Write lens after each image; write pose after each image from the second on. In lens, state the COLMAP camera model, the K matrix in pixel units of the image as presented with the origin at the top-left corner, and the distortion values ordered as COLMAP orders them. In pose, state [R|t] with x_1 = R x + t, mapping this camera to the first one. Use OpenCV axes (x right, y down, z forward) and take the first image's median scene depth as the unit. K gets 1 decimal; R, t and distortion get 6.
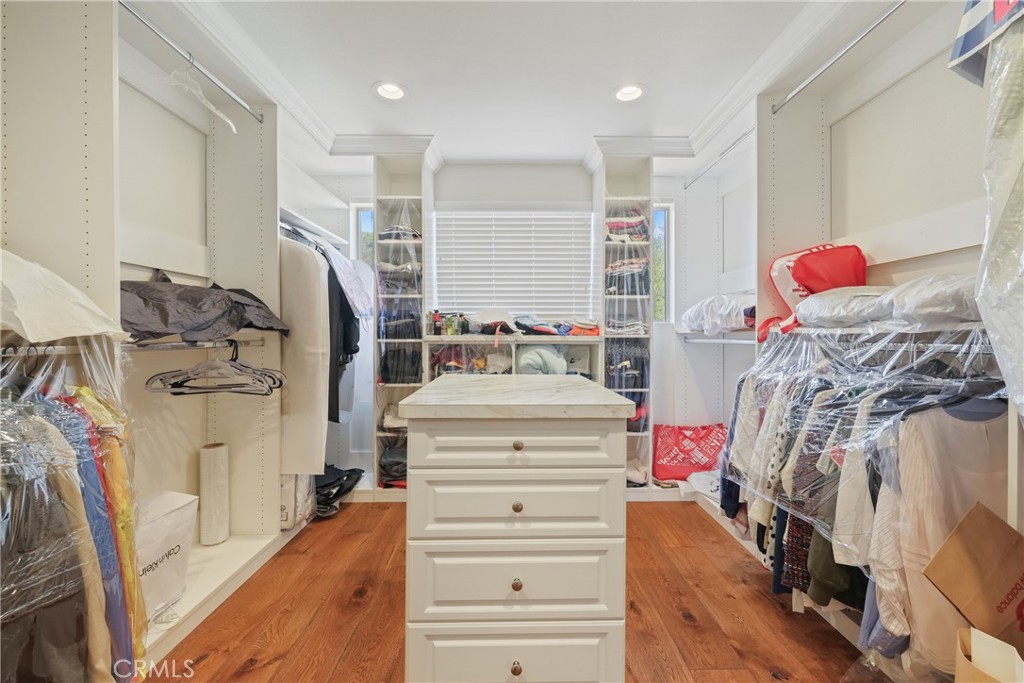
lens RADIAL K [[422.0, 0, 517.1], [0, 422.0, 336.2], [0, 0, 1]] dist [0.003044, -0.000332]
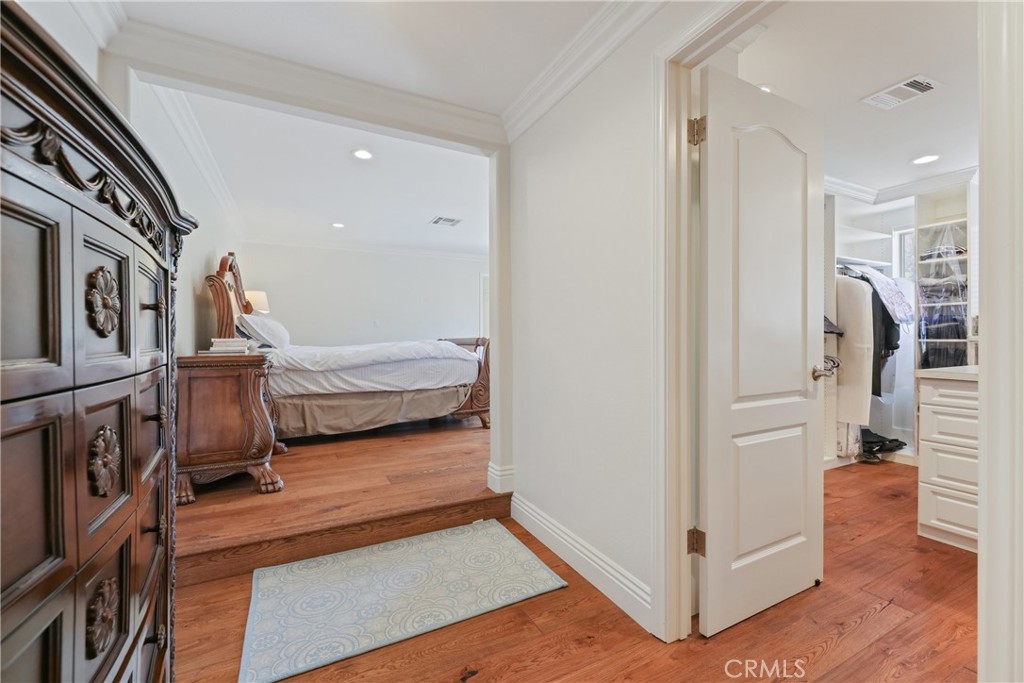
lens RADIAL K [[422.0, 0, 520.6], [0, 422.0, 337.5], [0, 0, 1]] dist [0.003044, -0.000332]
pose [[0.440782, 0.000735, -0.897614, 0.287885], [-0.000610, 1.000000, 0.000519, 0.002058], [0.897614, 0.000318, 0.440782, -0.641740]]
